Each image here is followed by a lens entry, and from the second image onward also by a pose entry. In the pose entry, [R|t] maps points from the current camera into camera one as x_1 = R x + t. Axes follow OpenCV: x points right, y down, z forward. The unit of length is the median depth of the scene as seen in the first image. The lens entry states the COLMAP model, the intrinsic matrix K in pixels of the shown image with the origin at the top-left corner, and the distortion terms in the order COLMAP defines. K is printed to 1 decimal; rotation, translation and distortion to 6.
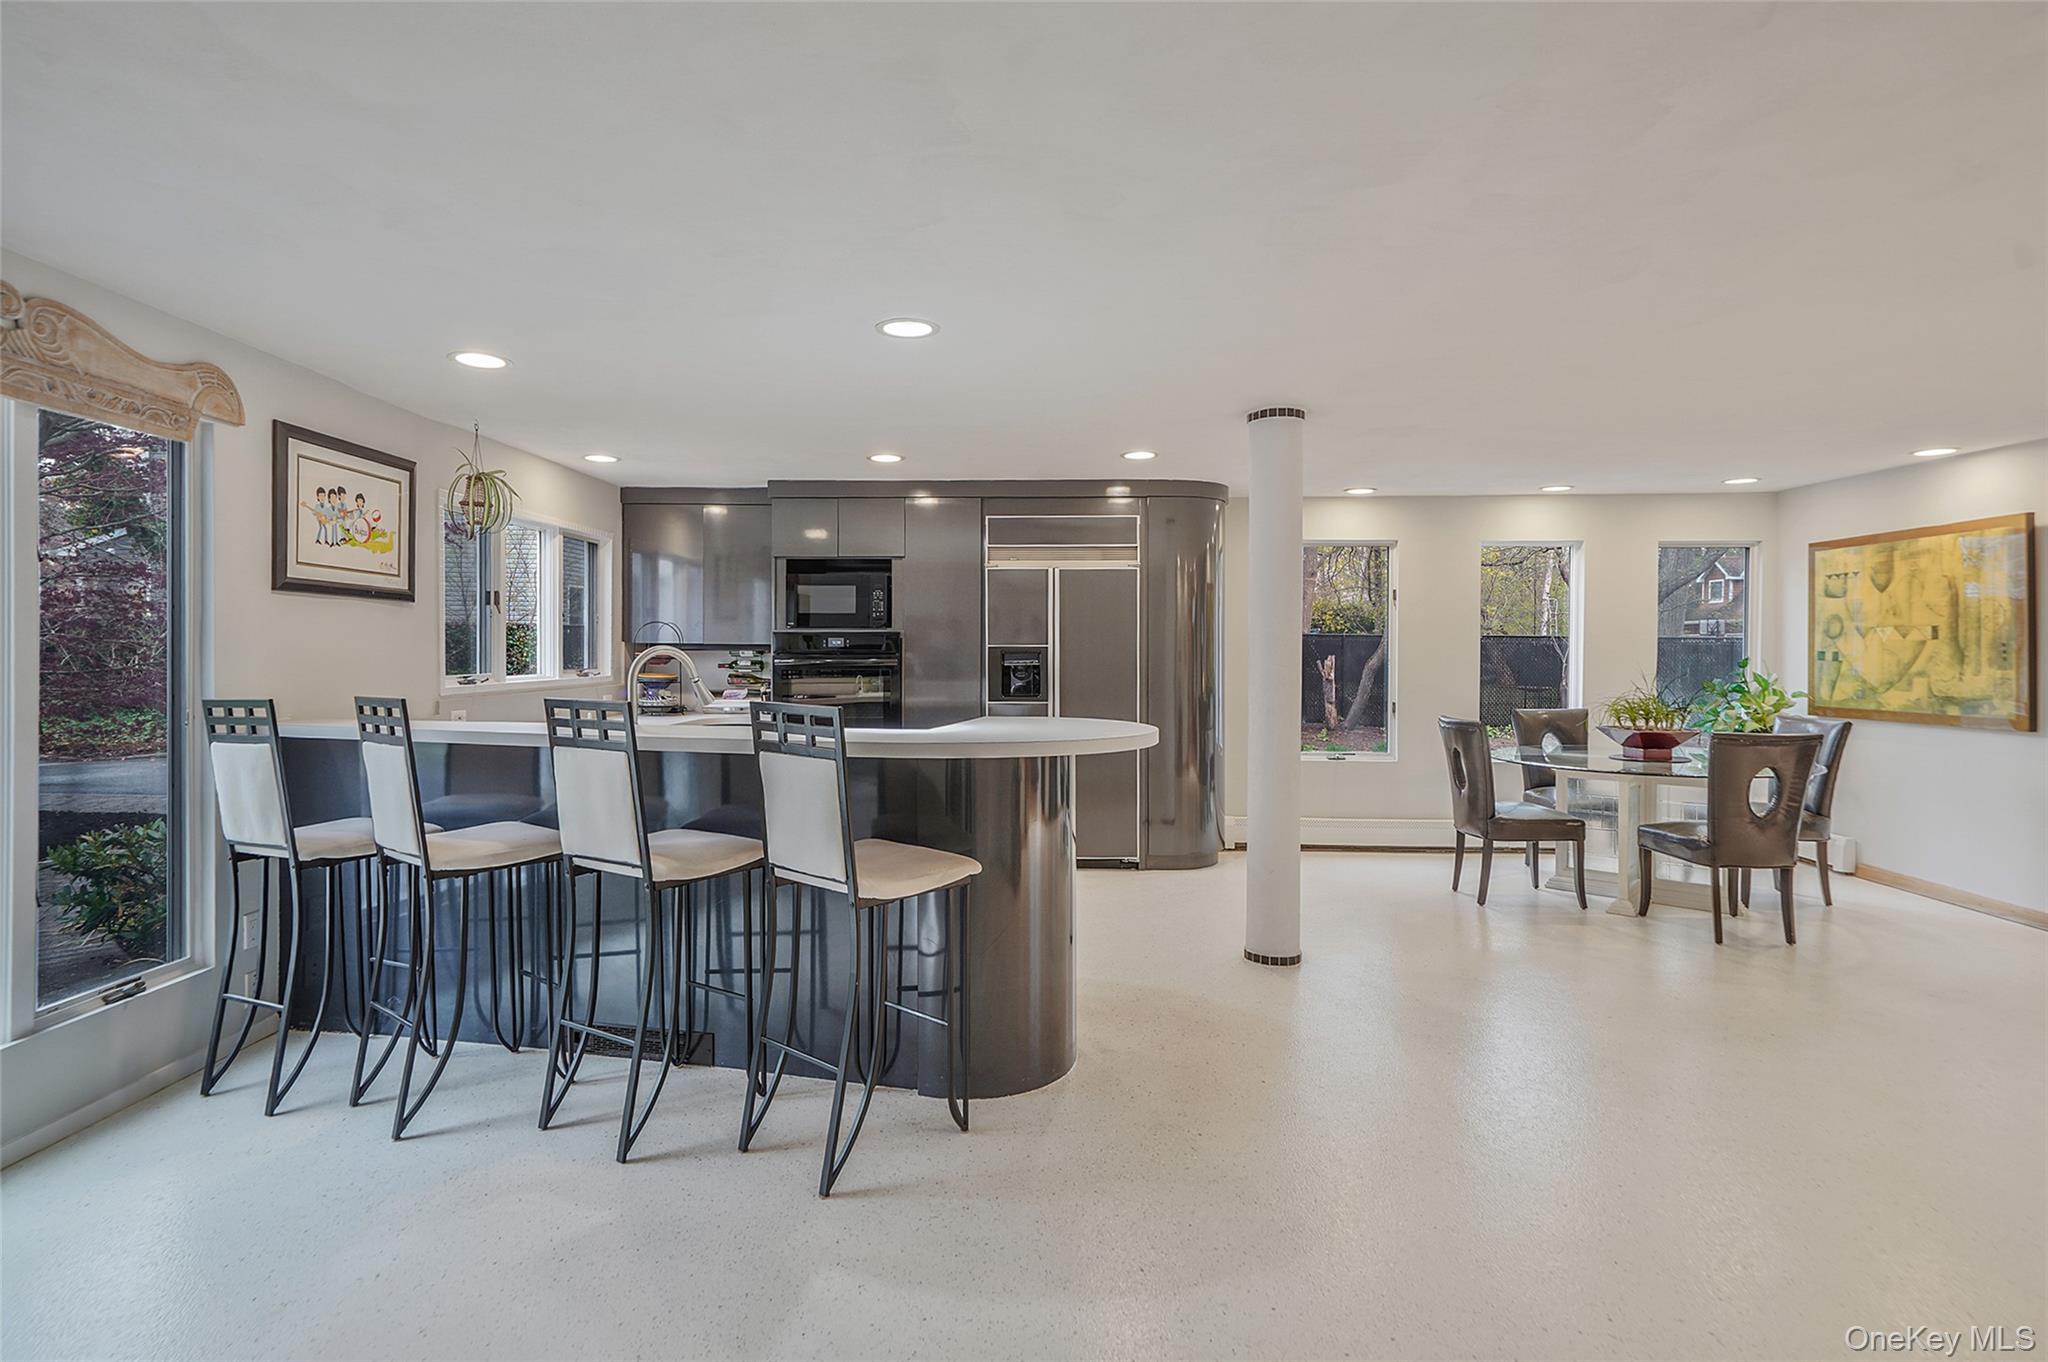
lens RADIAL K [[1048.6, 0, 1012.3], [0, 1048.6, 667.4], [0, 0, 1]] dist [0.021415, -0.000748]
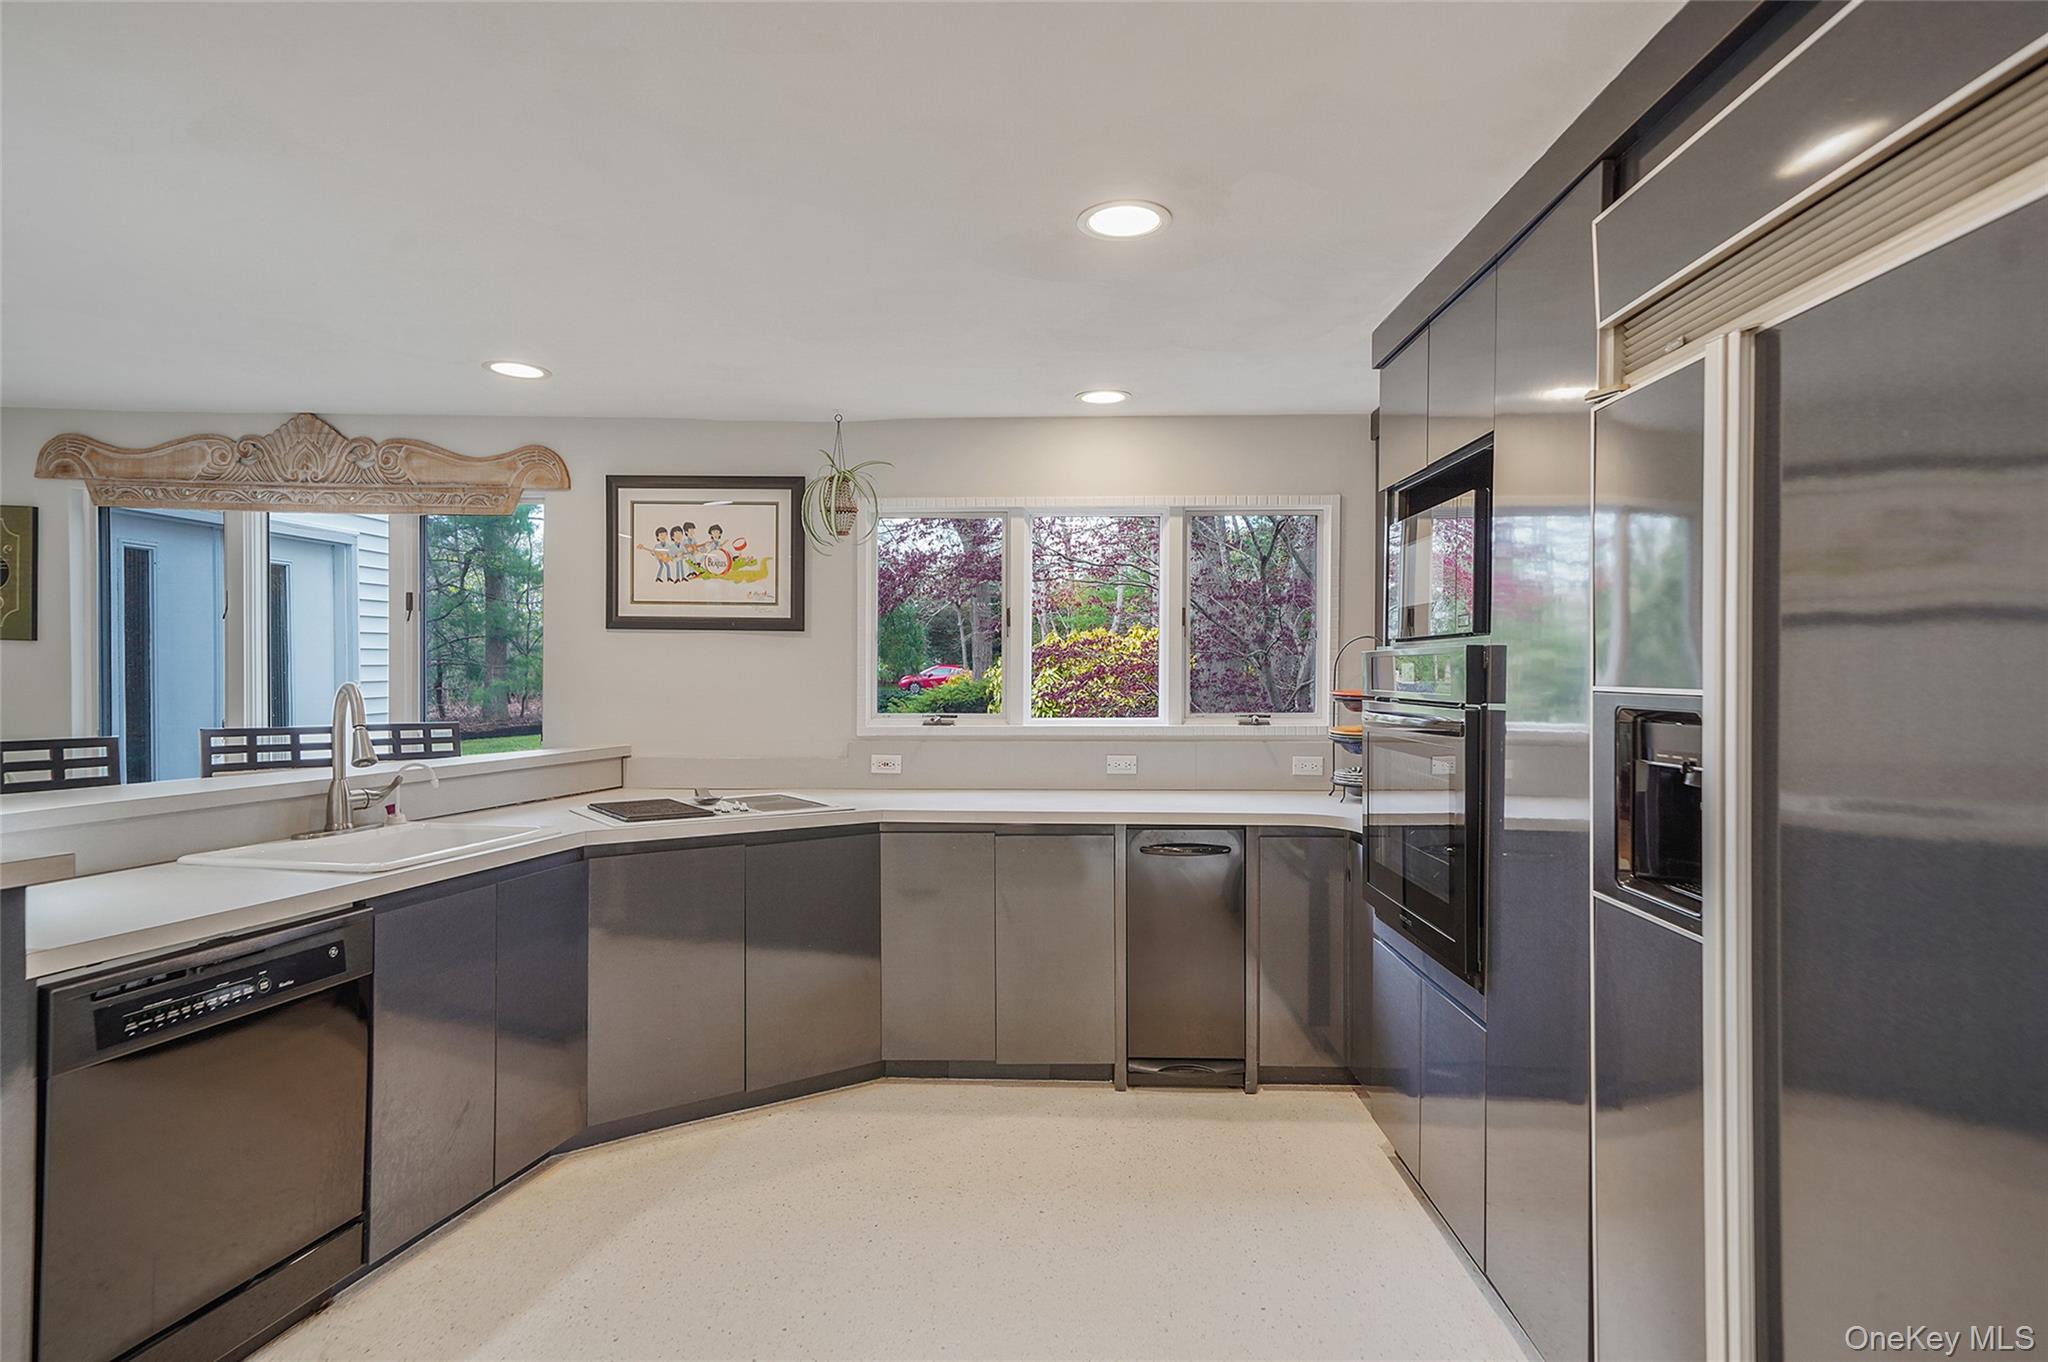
lens RADIAL K [[1072.9, 0, 1032.3], [0, 1072.9, 676.1], [0, 0, 1]] dist [0.014591, 0.000936]
pose [[0.013458, -0.010172, -0.999858, 0.292063], [-0.018431, 0.999776, -0.010420, -0.013769], [0.999740, 0.018568, 0.013267, 0.966757]]
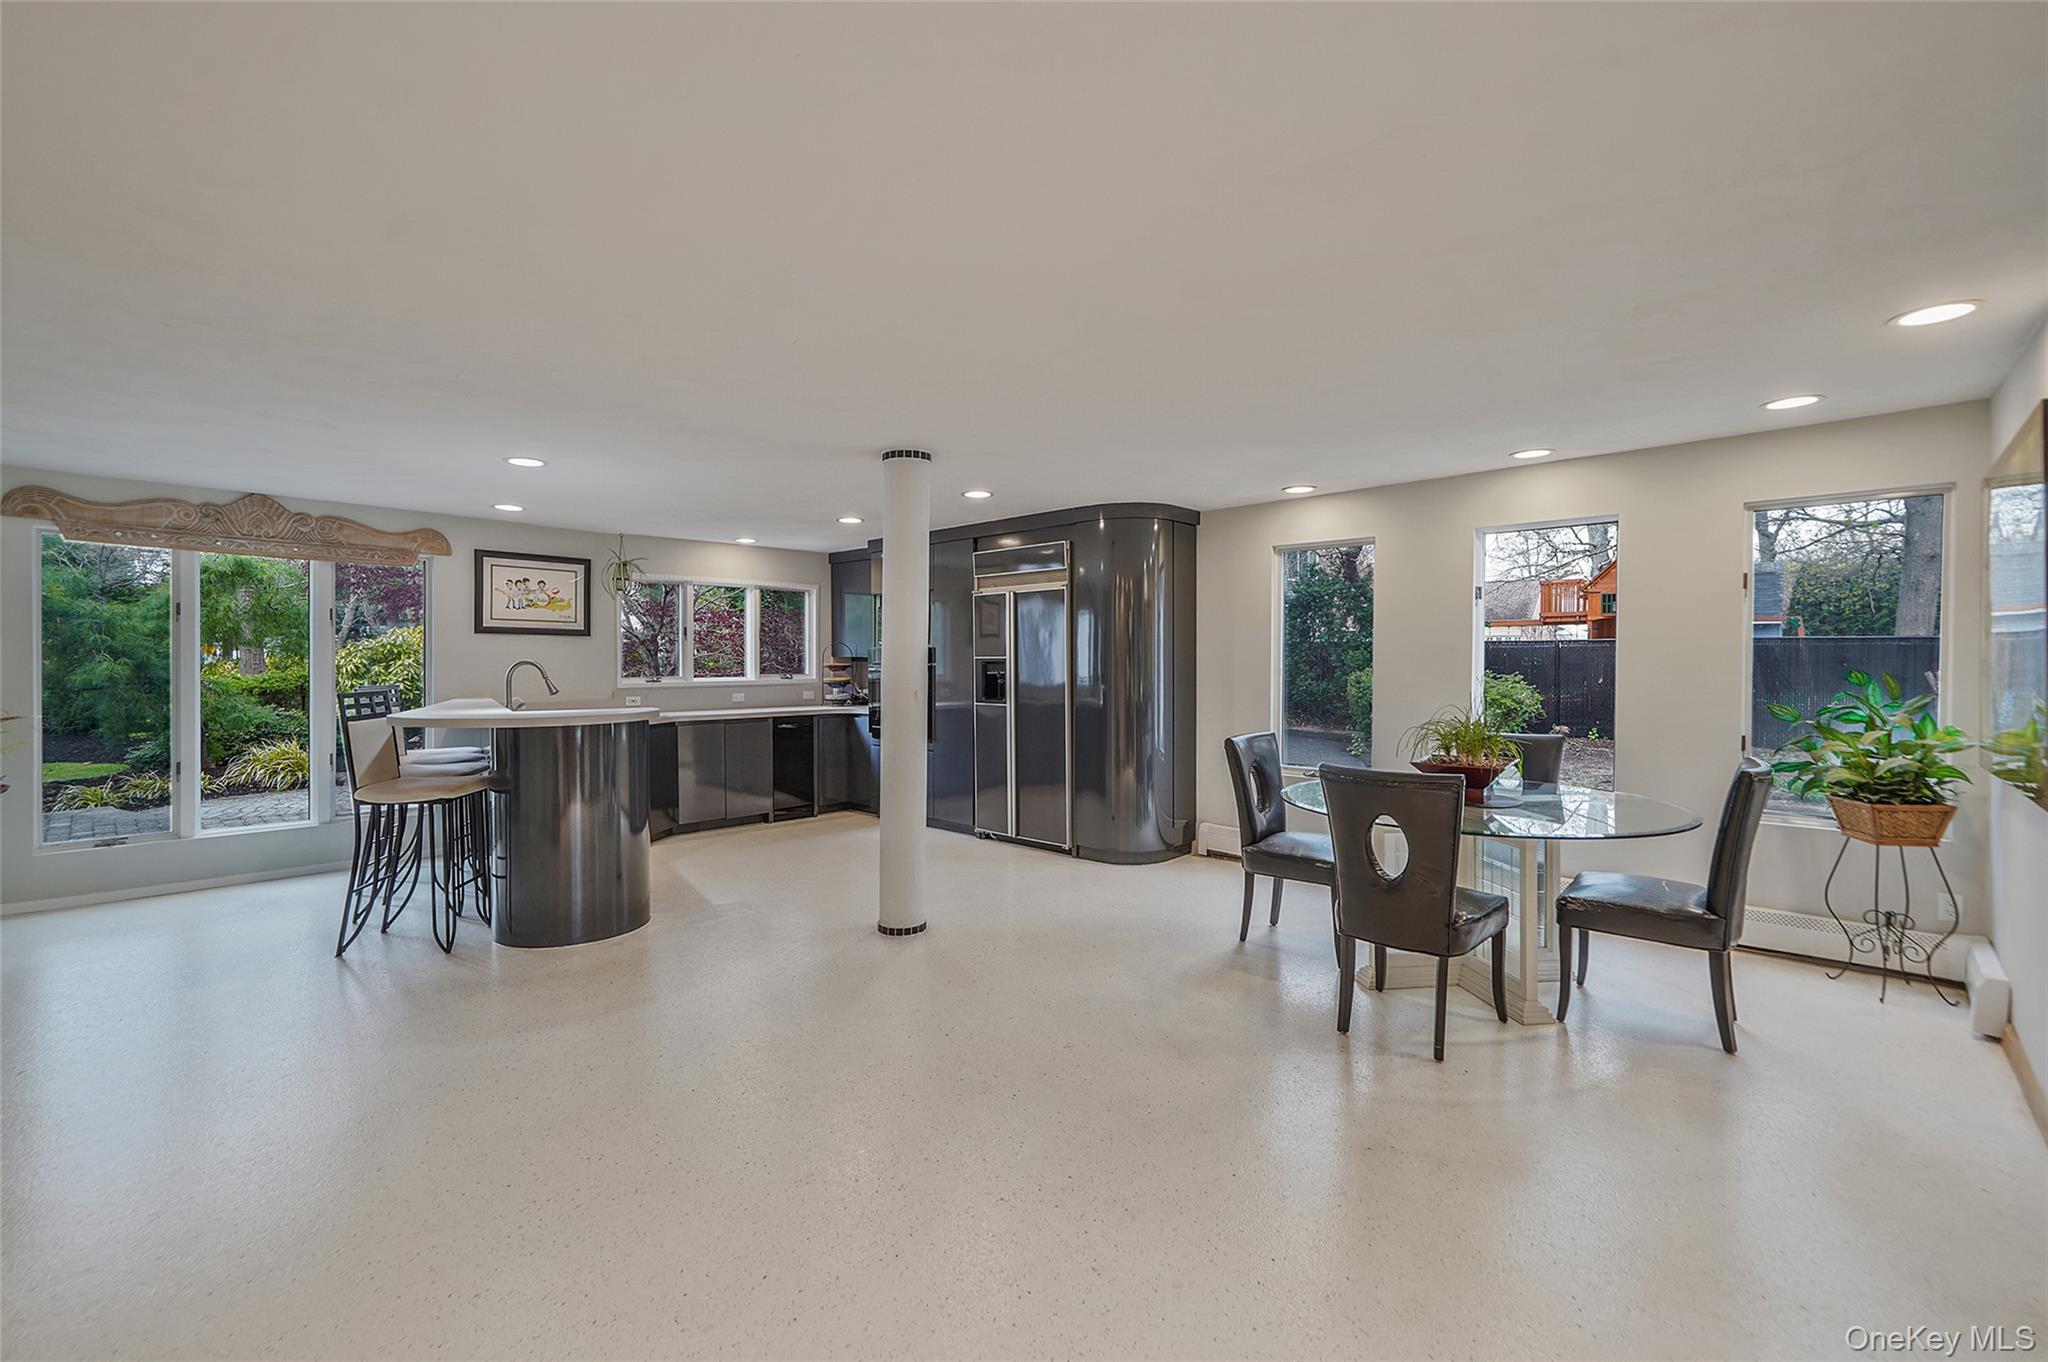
lens RADIAL K [[903.8, 0, 1029.4], [0, 903.8, 663.7], [0, 0, 1]] dist [0.012302, 0.000444]
pose [[0.741562, -0.000387, -0.670884, 0.847649], [-0.007731, 0.999928, -0.009123, -0.004735], [0.670840, 0.011952, 0.741506, 0.286742]]
